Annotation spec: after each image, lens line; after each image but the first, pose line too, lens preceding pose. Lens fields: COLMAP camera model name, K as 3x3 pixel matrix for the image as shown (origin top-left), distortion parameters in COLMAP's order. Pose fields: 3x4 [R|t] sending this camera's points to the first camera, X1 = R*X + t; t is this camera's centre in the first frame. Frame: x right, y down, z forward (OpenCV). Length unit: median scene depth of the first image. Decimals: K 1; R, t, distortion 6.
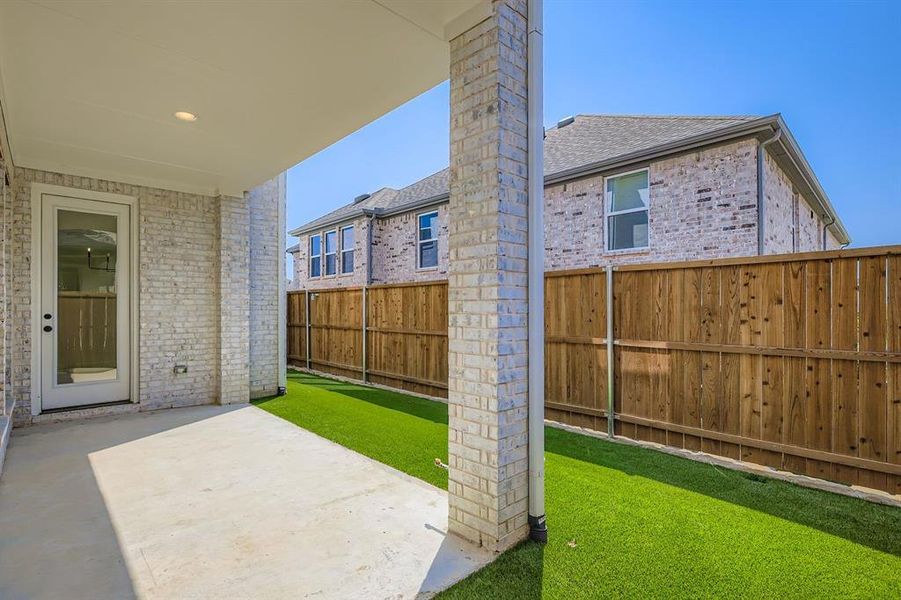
lens RADIAL K [[432.0, 0, 456.3], [0, 432.0, 303.3], [0, 0, 1]] dist [-0.002066, 0.000372]
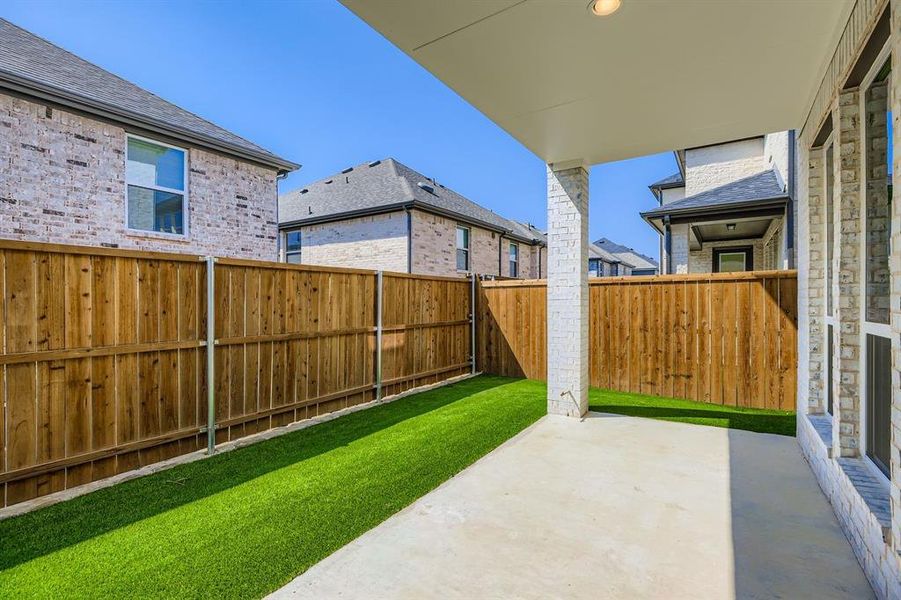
lens RADIAL K [[412.5, 0, 457.8], [0, 412.5, 299.6], [0, 0, 1]] dist [-0.000989, -0.000110]
pose [[-0.225120, 0.004878, 0.974319, -0.590551], [-0.013053, 0.999883, -0.008022, 0.005667], [-0.974244, -0.014523, -0.225030, 0.680745]]
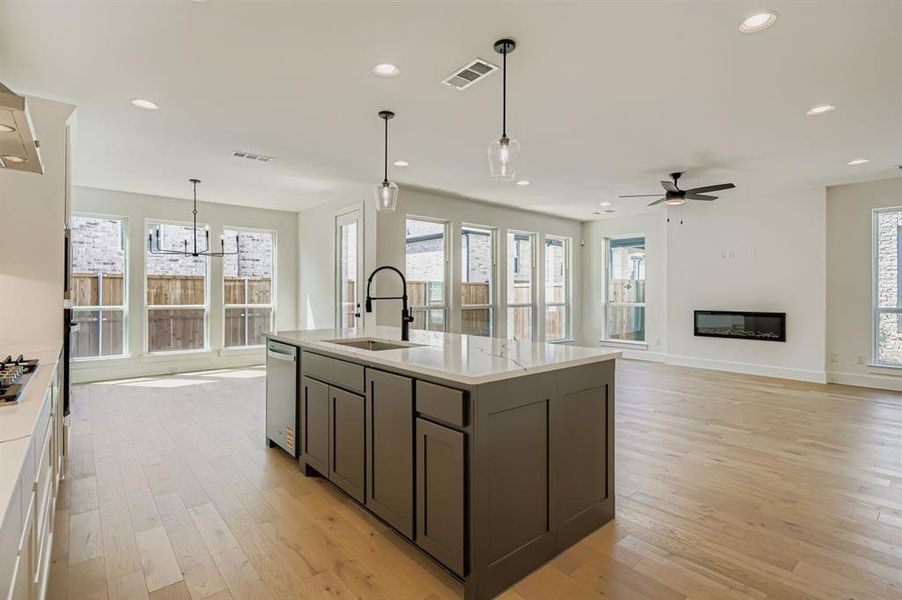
lens RADIAL K [[432.4, 0, 456.5], [0, 432.4, 295.7], [0, 0, 1]] dist [-0.002066, 0.000372]
pose [[0.042823, -0.002183, 0.999080, -1.476550], [-0.015387, 0.999878, 0.002844, -0.003461], [-0.998964, -0.015495, 0.042784, 0.460177]]
